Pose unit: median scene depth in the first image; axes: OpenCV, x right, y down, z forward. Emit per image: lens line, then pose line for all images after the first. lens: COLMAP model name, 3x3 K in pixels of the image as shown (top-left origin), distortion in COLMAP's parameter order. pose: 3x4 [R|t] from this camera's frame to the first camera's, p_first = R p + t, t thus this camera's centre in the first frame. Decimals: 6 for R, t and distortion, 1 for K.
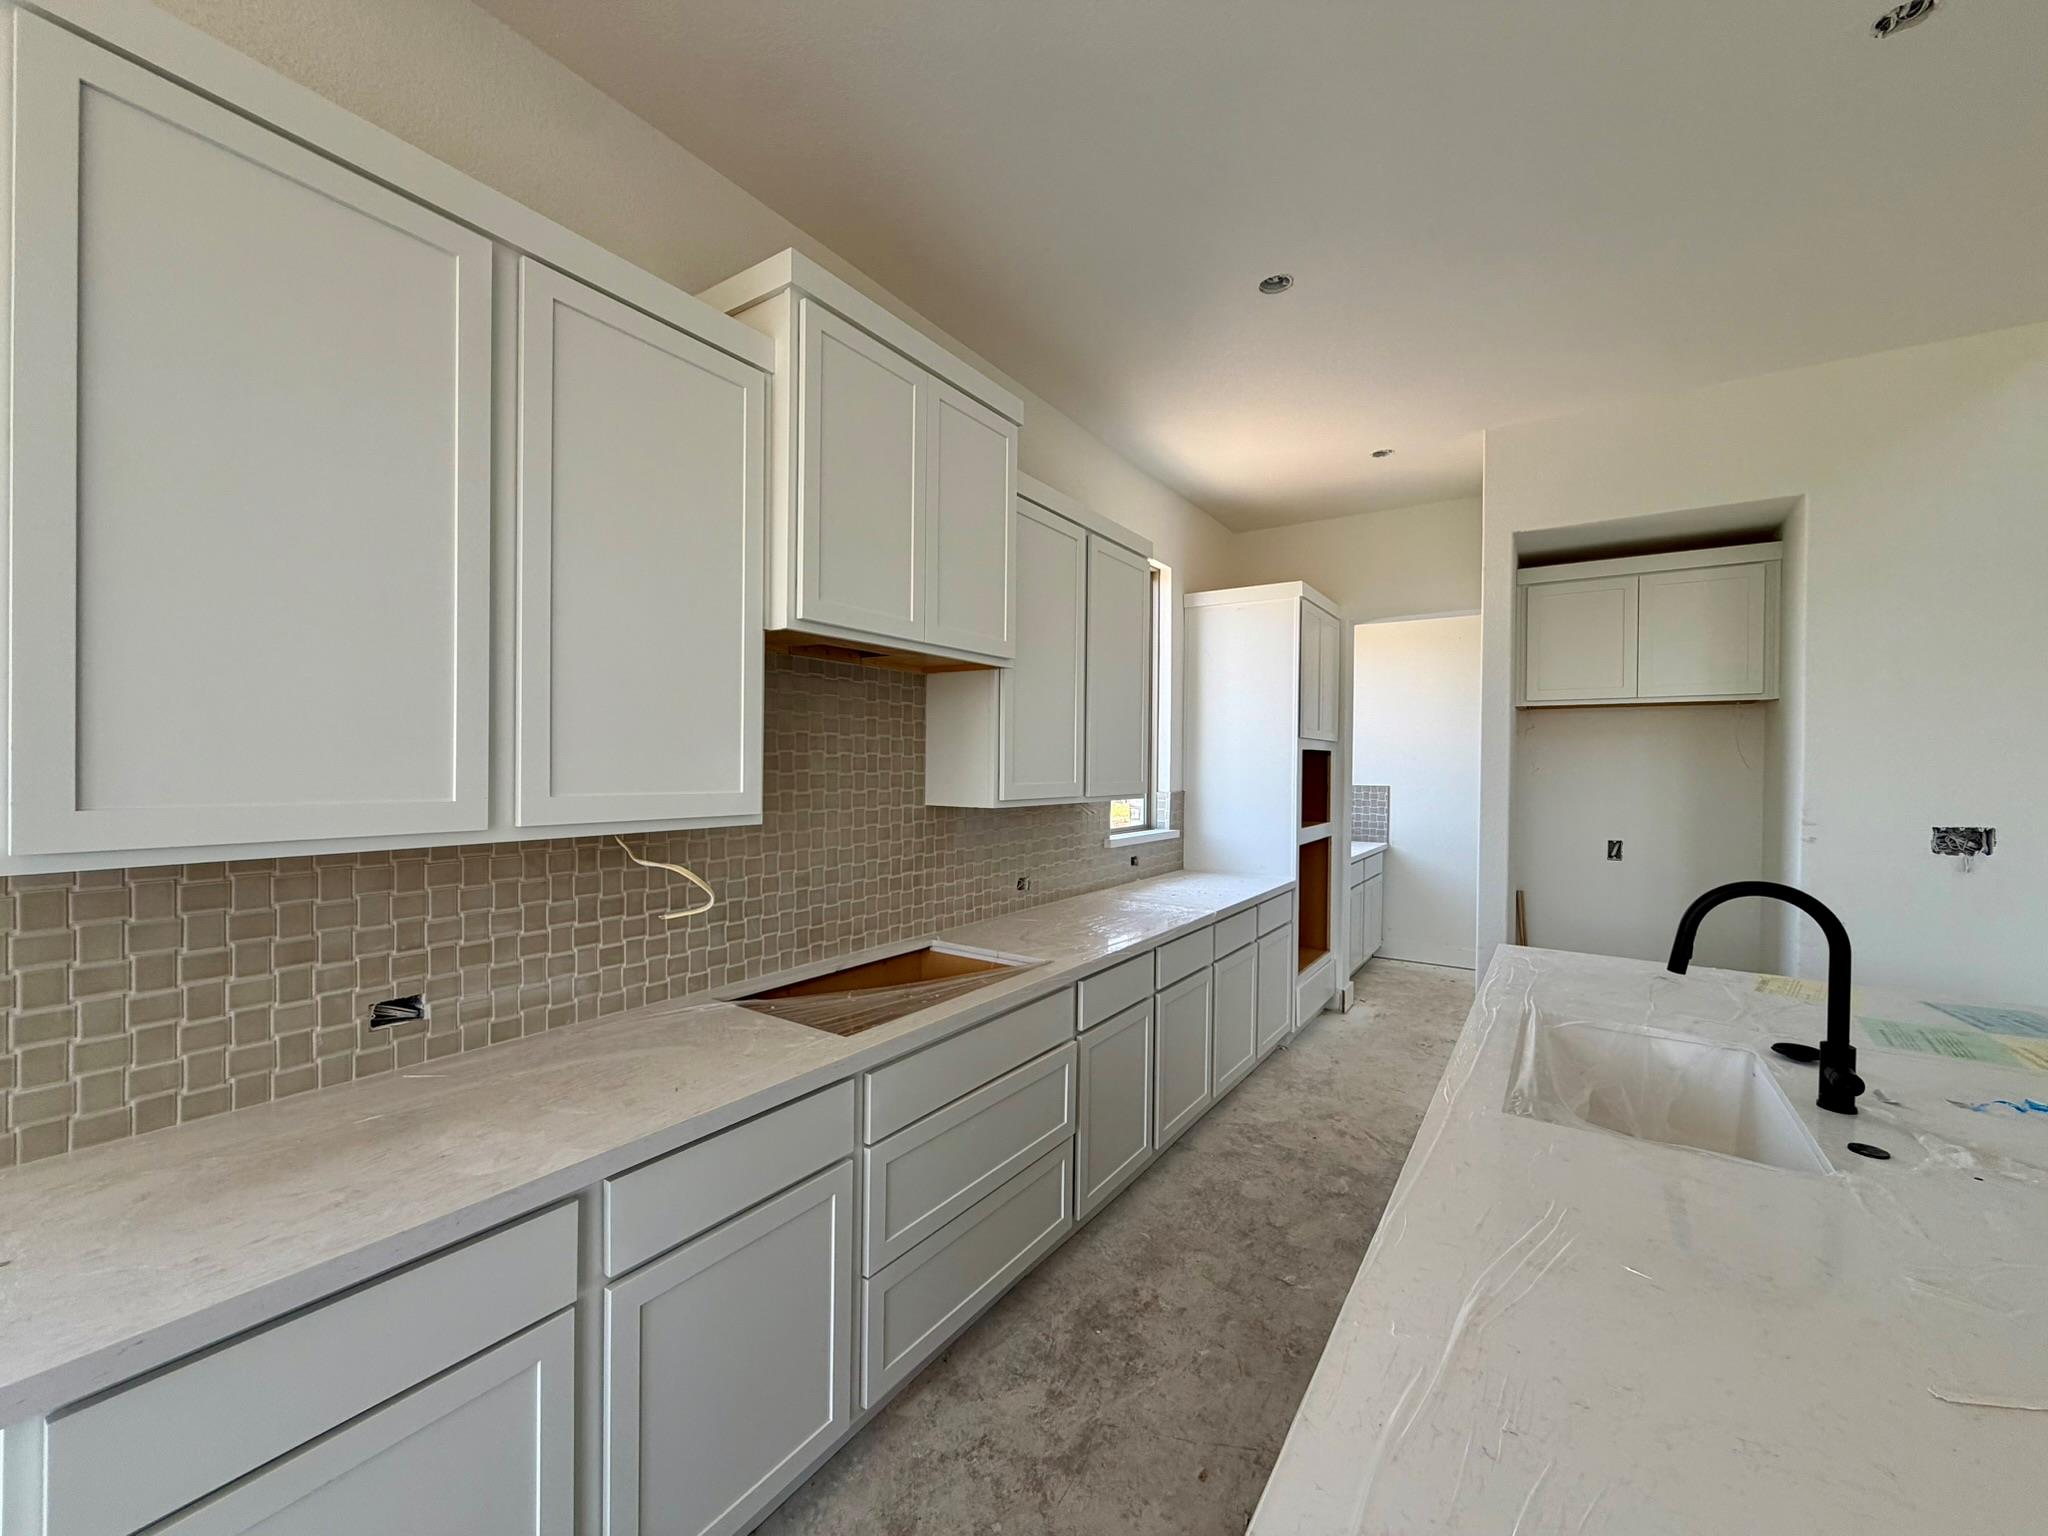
lens RADIAL K [[816.2, 0, 1010.7], [0, 816.2, 766.3], [0, 0, 1]] dist [-0.003093, 0.000832]
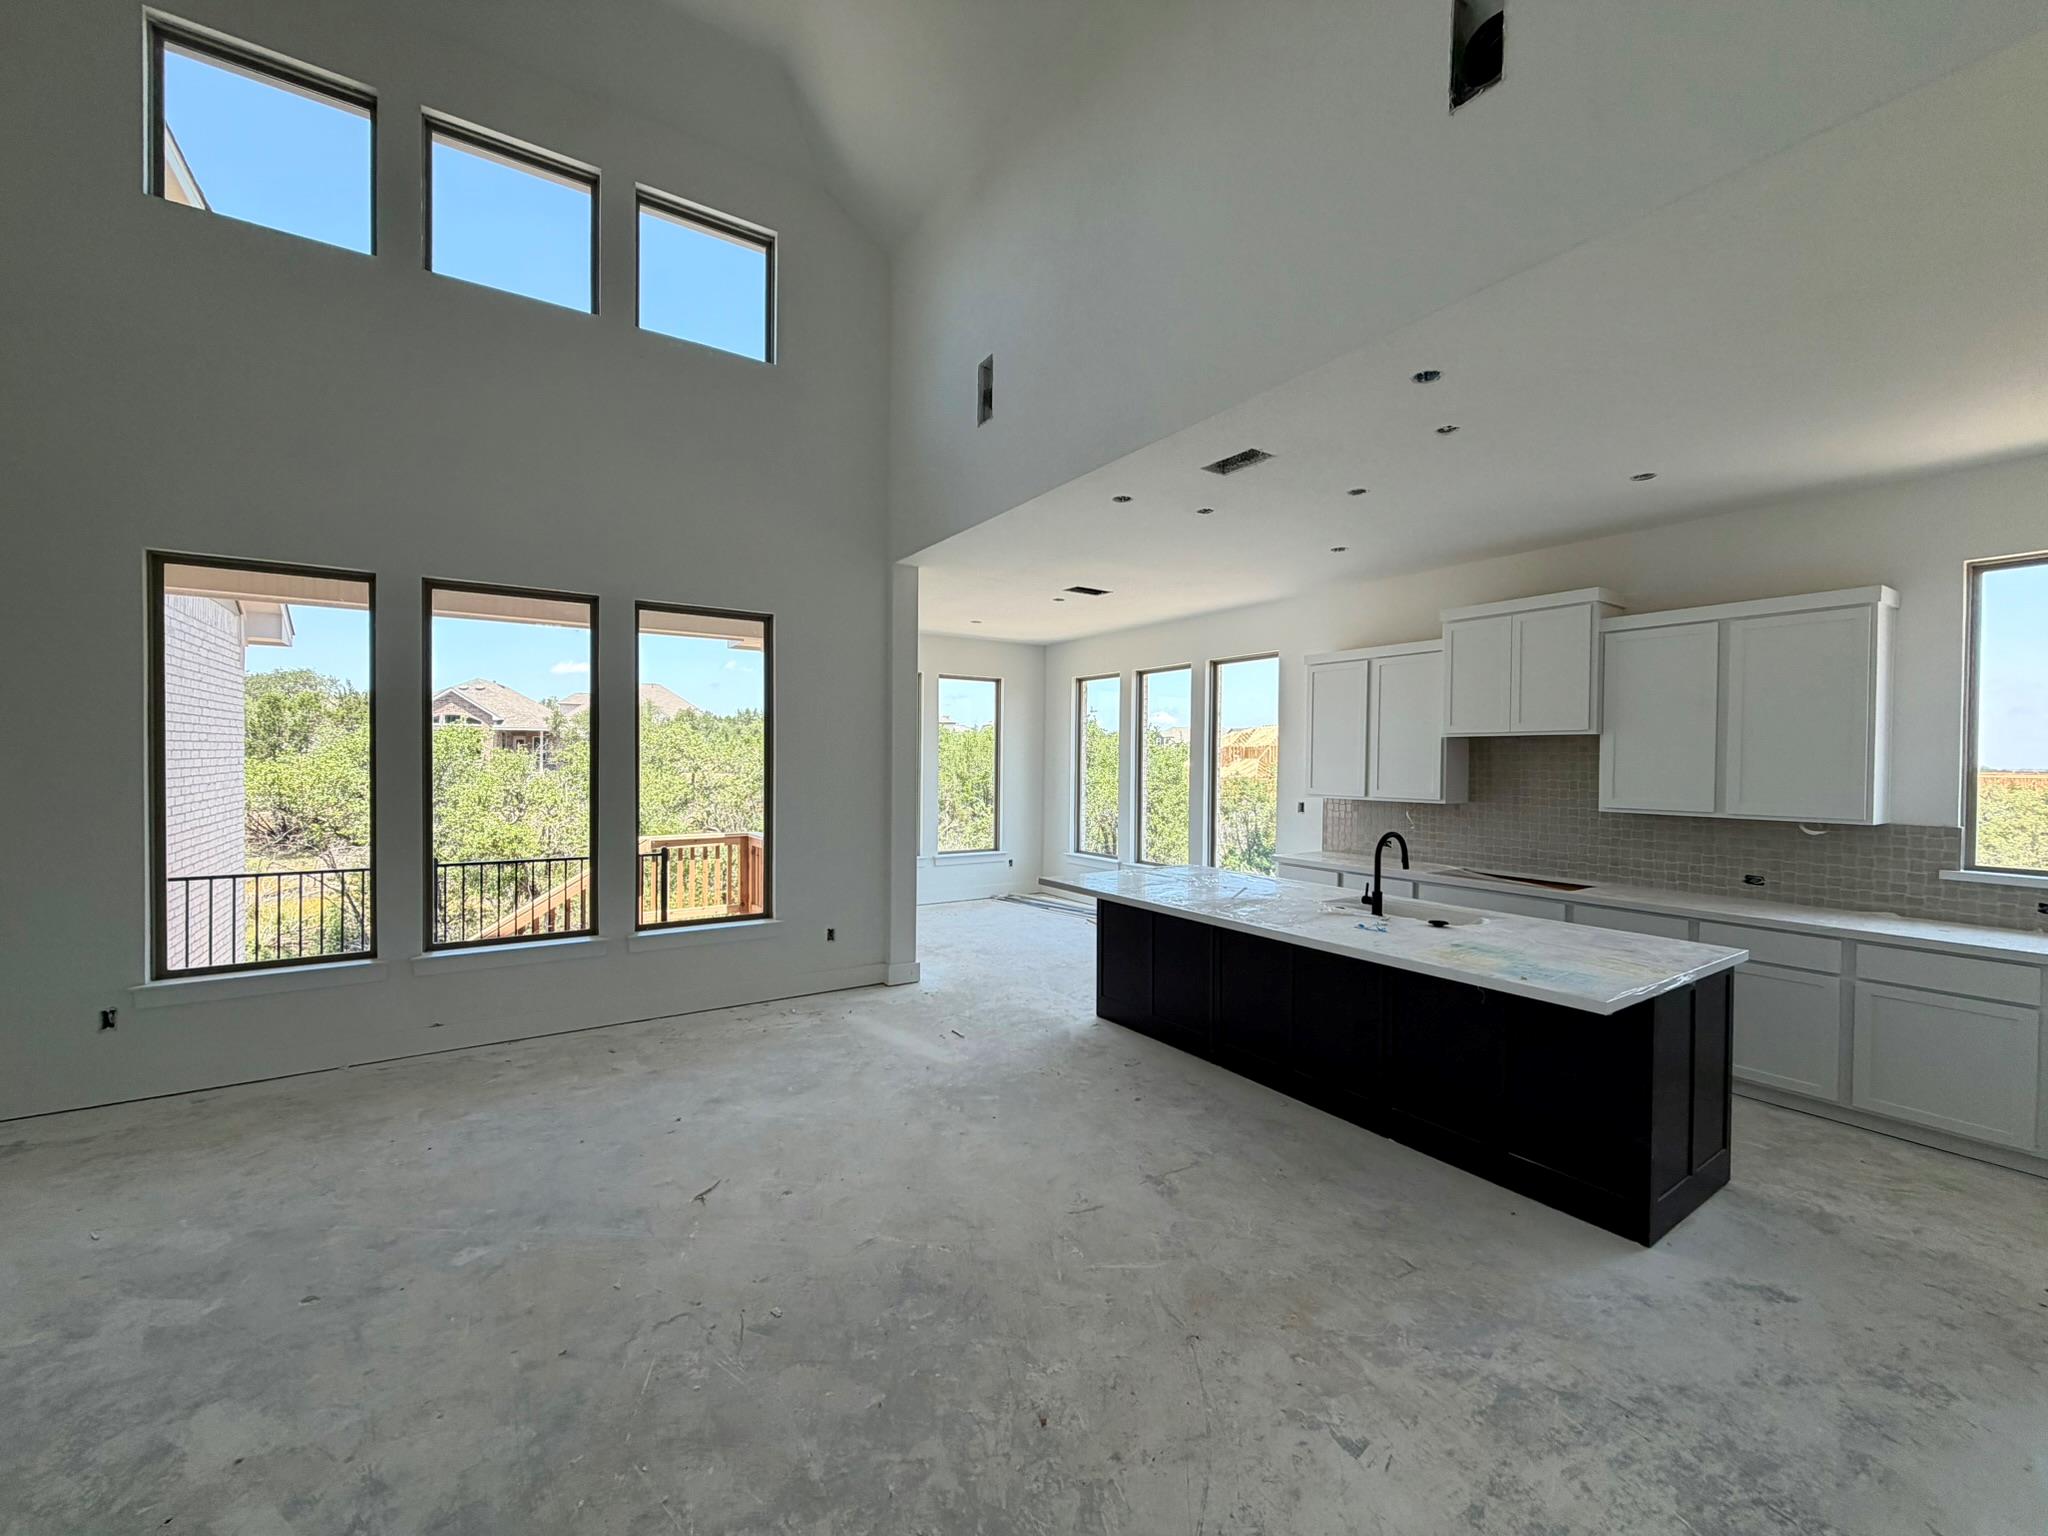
lens RADIAL K [[816.2, 0, 1008.3], [0, 816.2, 769.0], [0, 0, 1]] dist [-0.003093, 0.000832]
pose [[-0.392415, 0.001643, -0.919787, 2.255228], [-0.010390, 0.999927, 0.006219, -0.042470], [0.919730, 0.011997, -0.392369, 0.529425]]
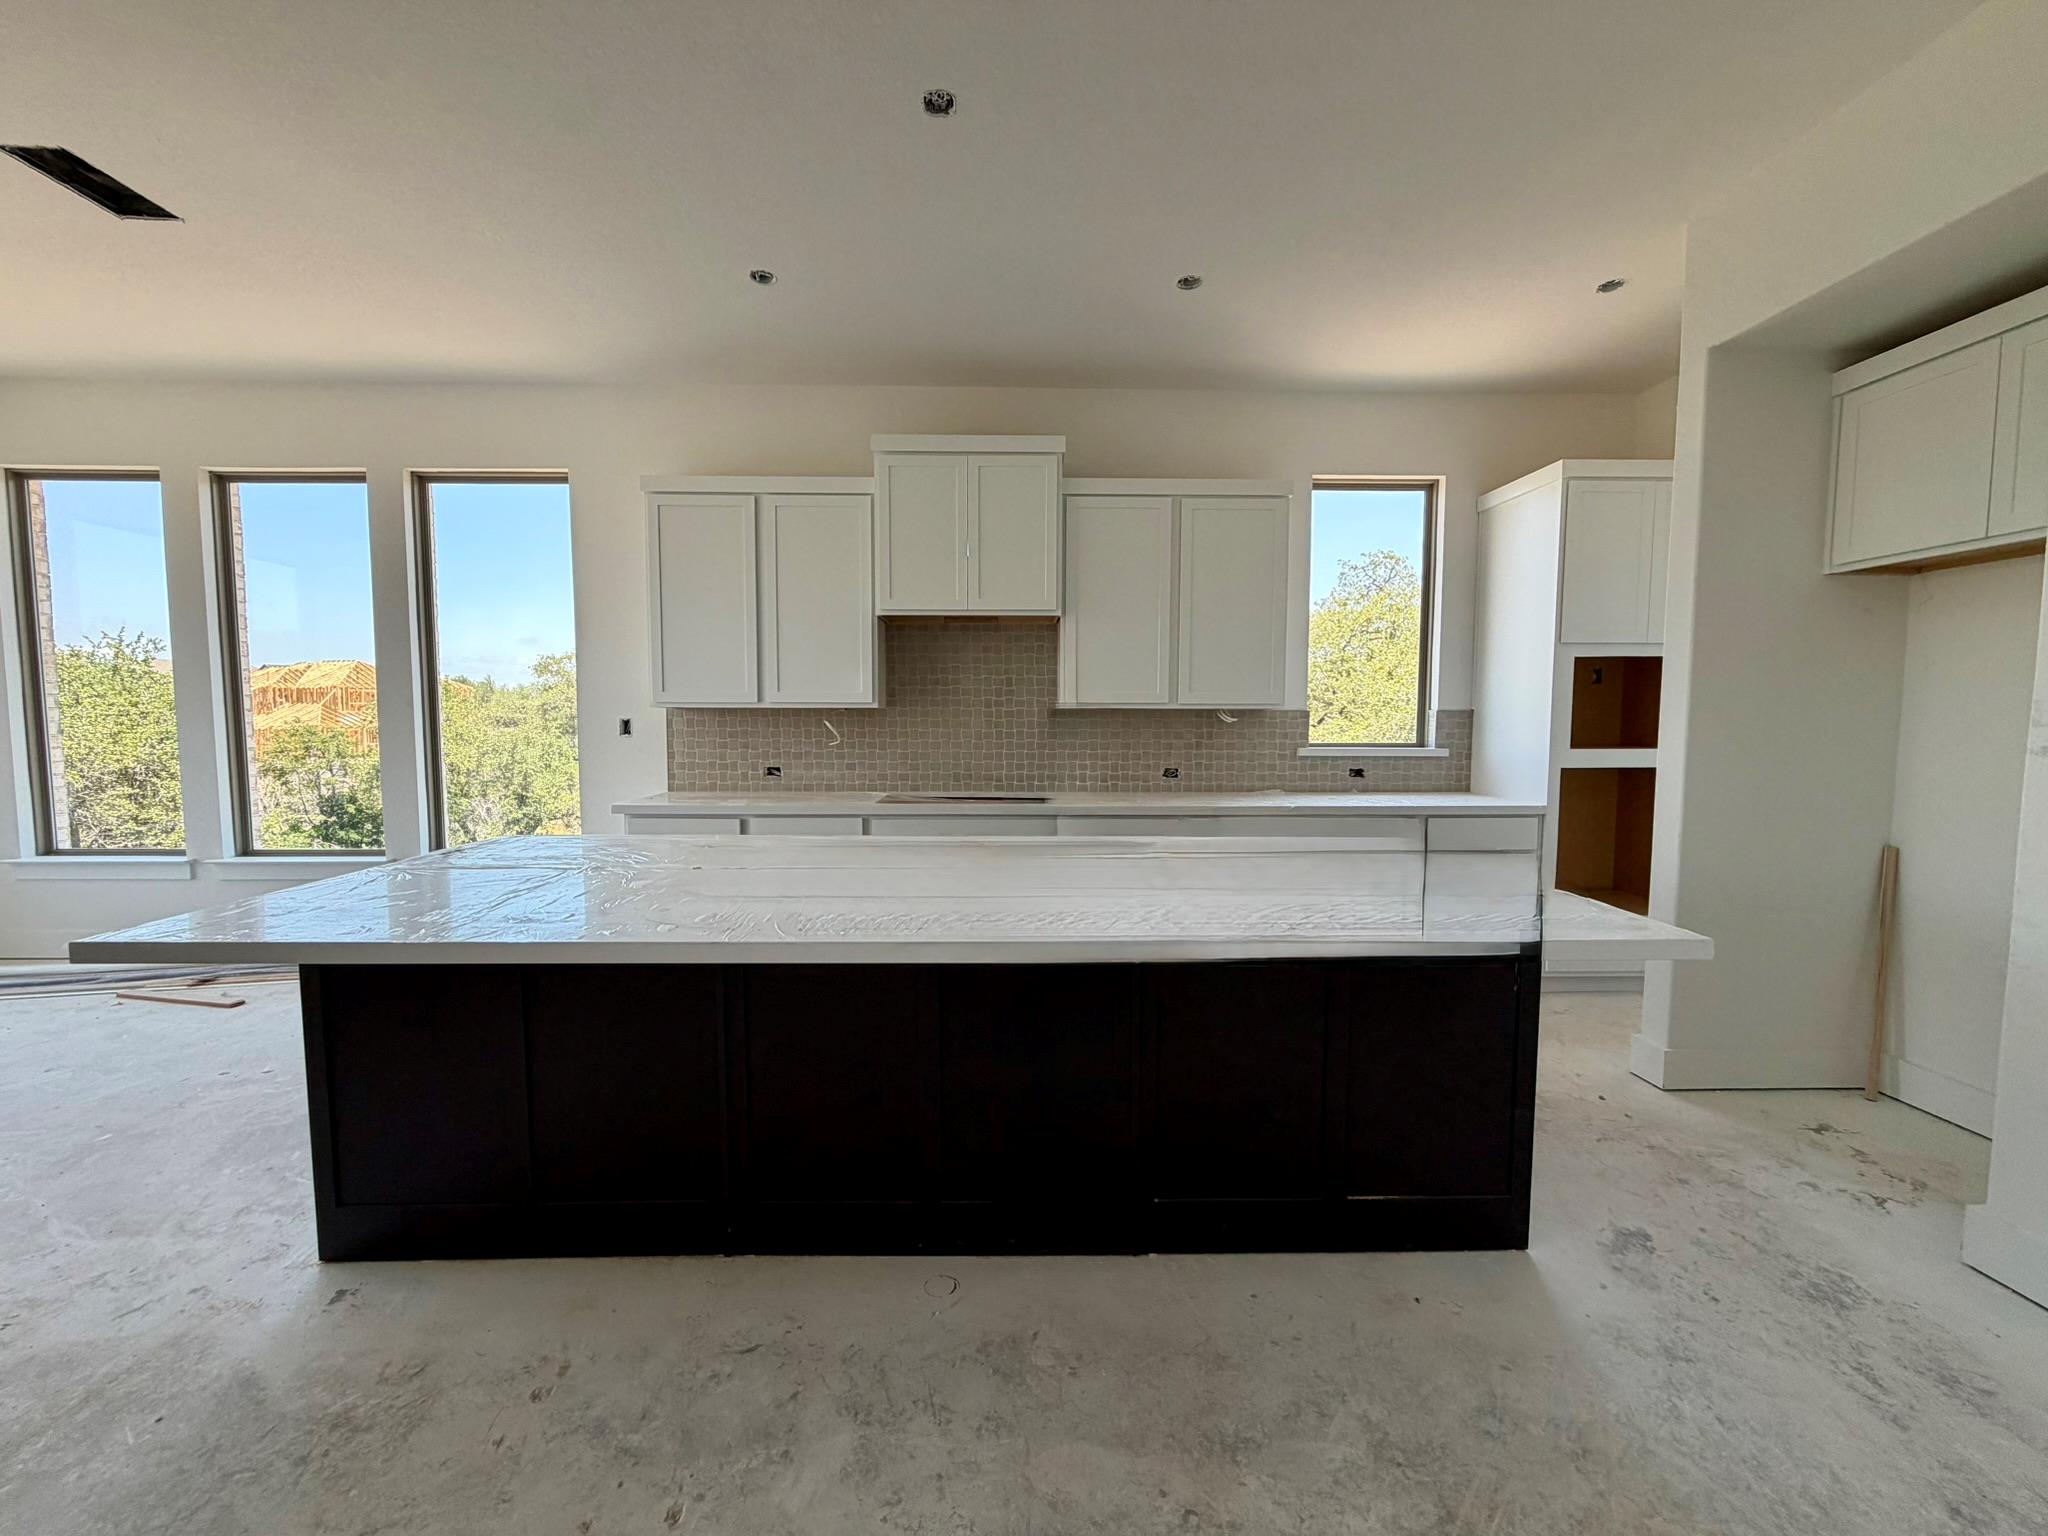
lens RADIAL K [[816.2, 0, 1015.6], [0, 816.2, 771.3], [0, 0, 1]] dist [-0.003093, 0.000832]
pose [[0.576054, 0.052899, -0.815698, 1.252527], [0.000604, 0.997876, 0.065139, 0.072647], [0.817412, -0.038016, 0.574798, 0.040993]]
